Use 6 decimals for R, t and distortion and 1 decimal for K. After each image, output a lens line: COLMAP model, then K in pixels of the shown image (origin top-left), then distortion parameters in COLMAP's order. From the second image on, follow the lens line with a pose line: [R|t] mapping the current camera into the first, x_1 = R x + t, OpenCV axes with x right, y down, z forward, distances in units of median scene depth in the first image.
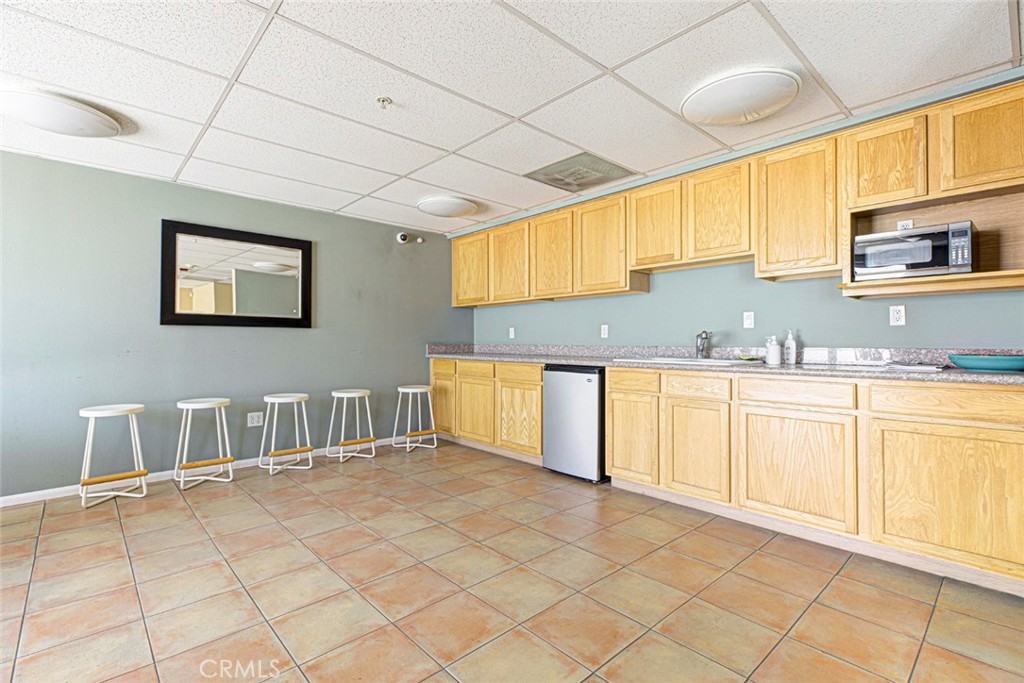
lens RADIAL K [[473.7, 0, 518.1], [0, 473.7, 339.7], [0, 0, 1]] dist [-0.003822, 0.001553]
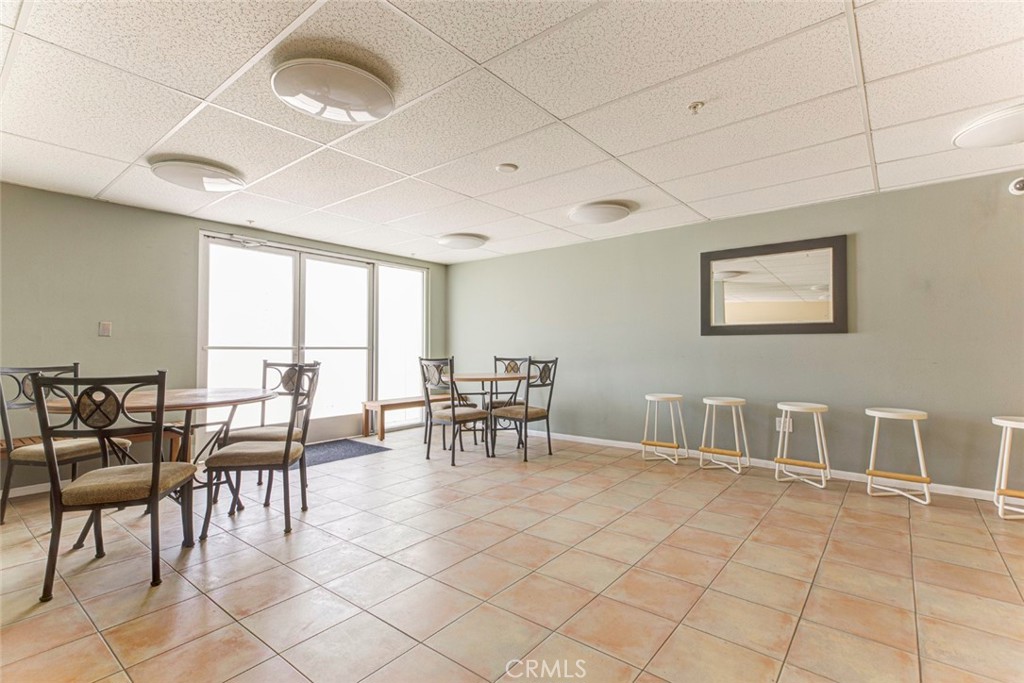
lens RADIAL K [[473.7, 0, 515.1], [0, 473.7, 350.6], [0, 0, 1]] dist [-0.003822, 0.001553]
pose [[0.117047, 0.003396, -0.993121, 0.496410], [0.010042, 0.999939, 0.004603, -0.003468], [0.993076, -0.010512, 0.117006, 0.384351]]
